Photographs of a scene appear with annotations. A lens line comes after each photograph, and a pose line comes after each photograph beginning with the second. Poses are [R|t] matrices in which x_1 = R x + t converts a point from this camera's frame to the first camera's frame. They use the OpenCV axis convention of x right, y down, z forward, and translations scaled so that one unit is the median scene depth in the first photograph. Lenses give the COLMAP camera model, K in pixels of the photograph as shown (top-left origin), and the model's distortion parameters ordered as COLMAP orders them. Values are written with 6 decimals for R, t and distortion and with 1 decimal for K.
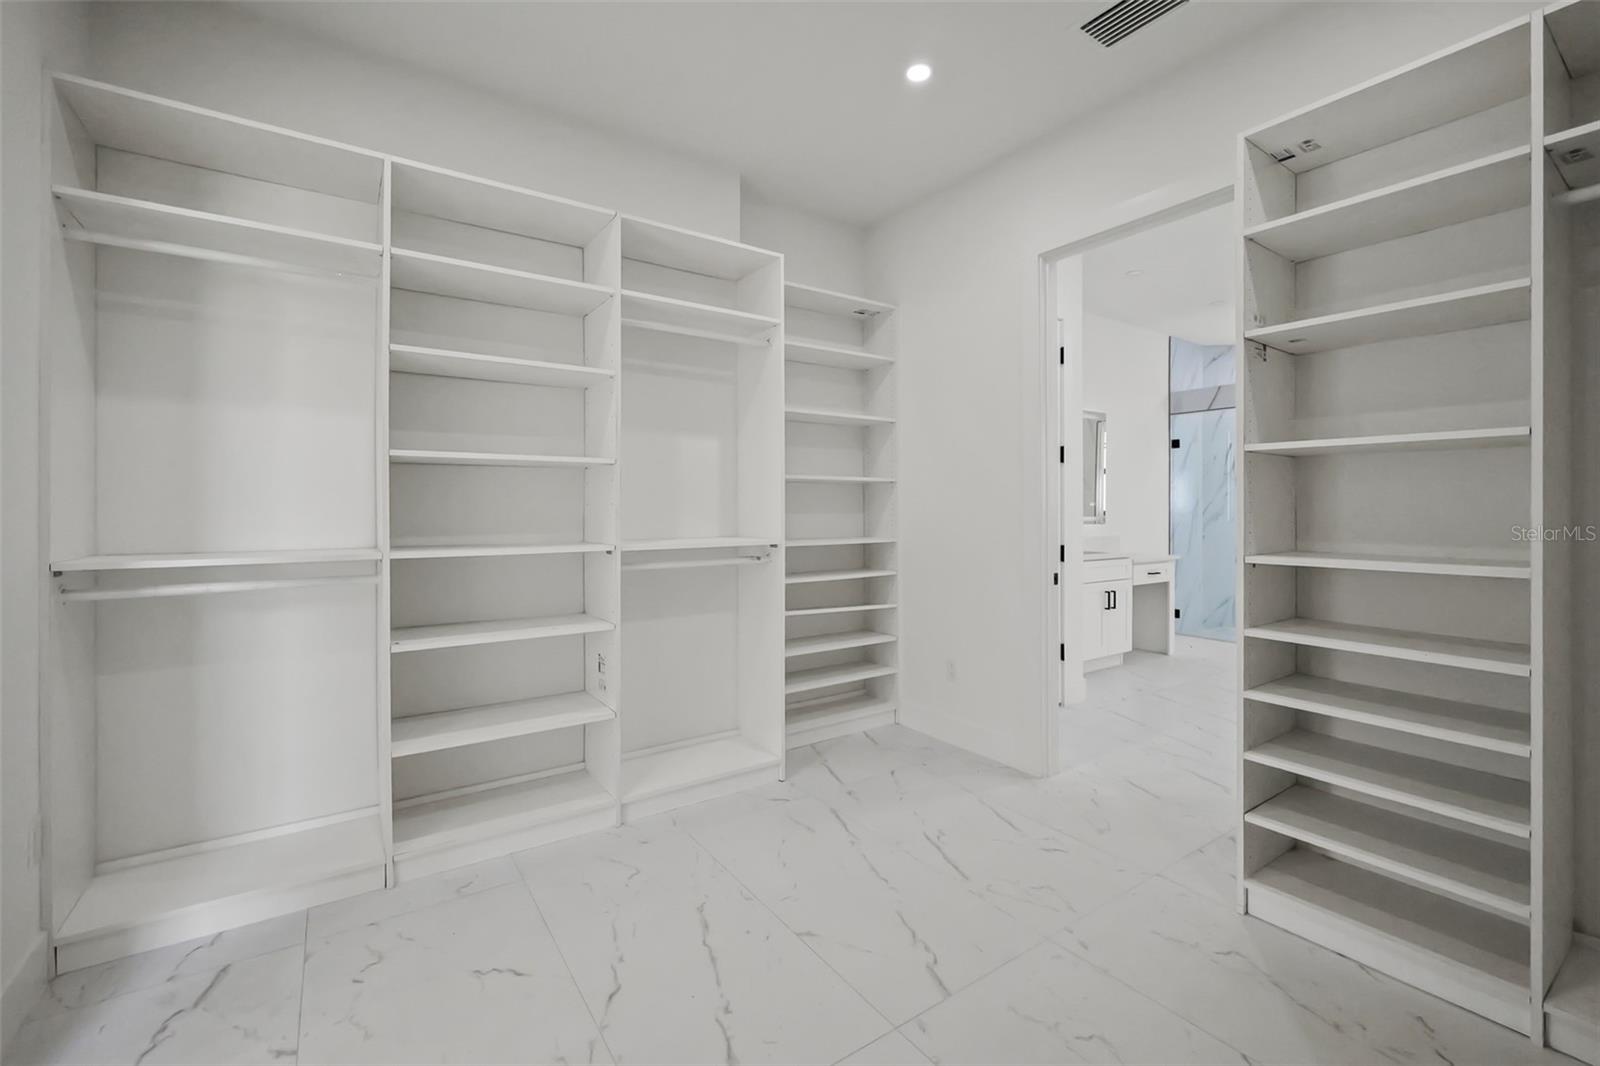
lens RADIAL K [[685.8, 0, 800.9], [0, 685.8, 504.1], [0, 0, 1]] dist [0.014247, -0.000084]
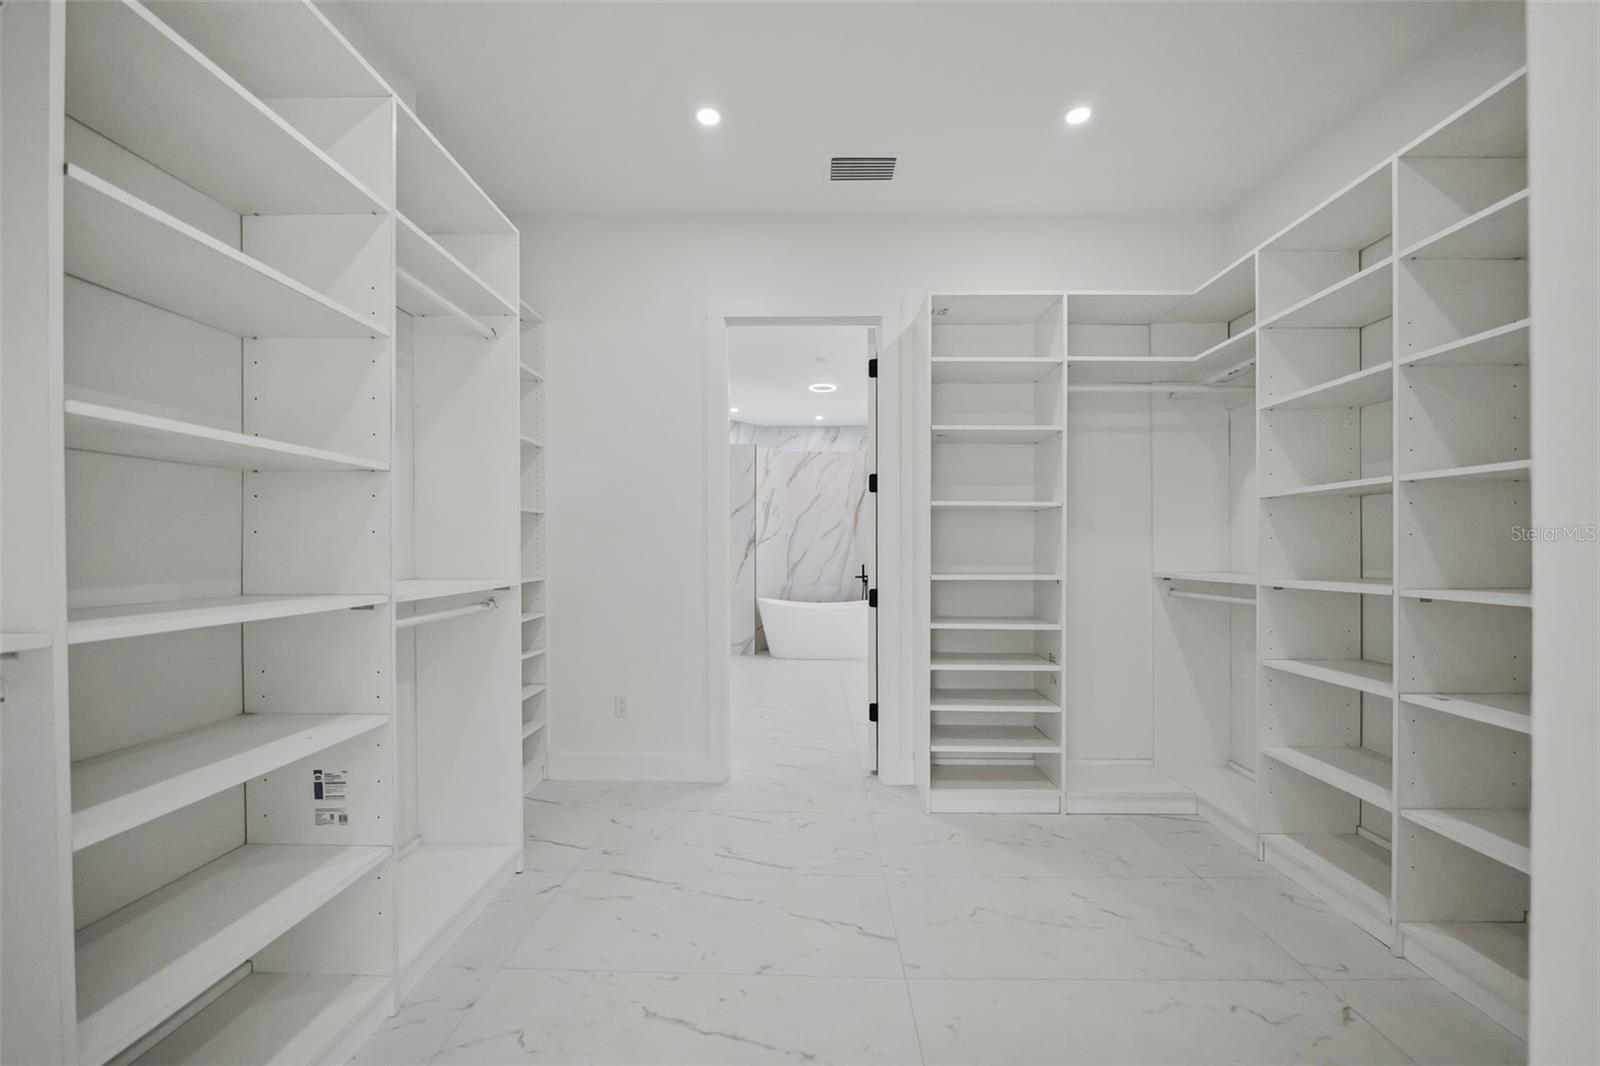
lens RADIAL K [[676.7, 0, 800.0], [0, 676.7, 546.7], [0, 0, 1]] dist [-0.001686, -0.000089]
pose [[0.589423, 0.000225, 0.807824, -0.294707], [-0.004013, 0.999988, 0.002650, 0.004849], [-0.807814, -0.004803, 0.589417, 0.152565]]
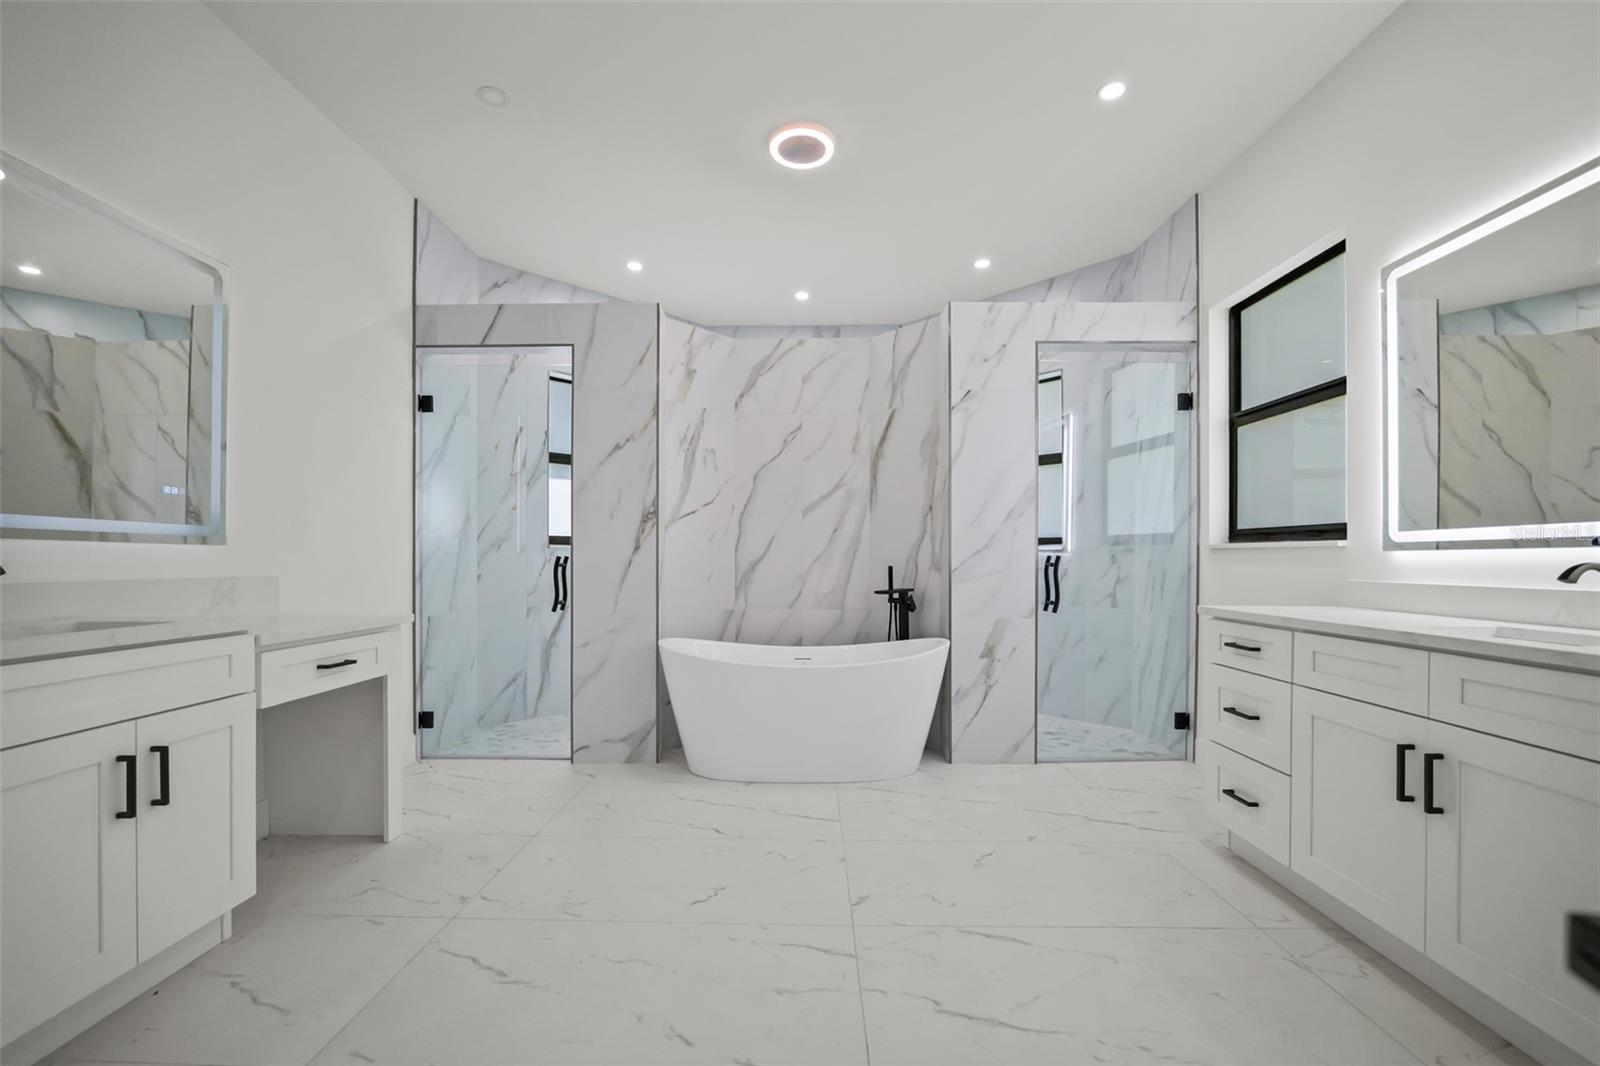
lens RADIAL K [[661.6, 0, 799.3], [0, 661.6, 558.6], [0, 0, 1]] dist [-0.001611, -0.000091]
pose [[0.588963, 0.001497, 0.808159, 0.385501], [-0.003880, 0.999992, 0.000976, 0.039872], [-0.808151, -0.003710, 0.588964, 0.594555]]
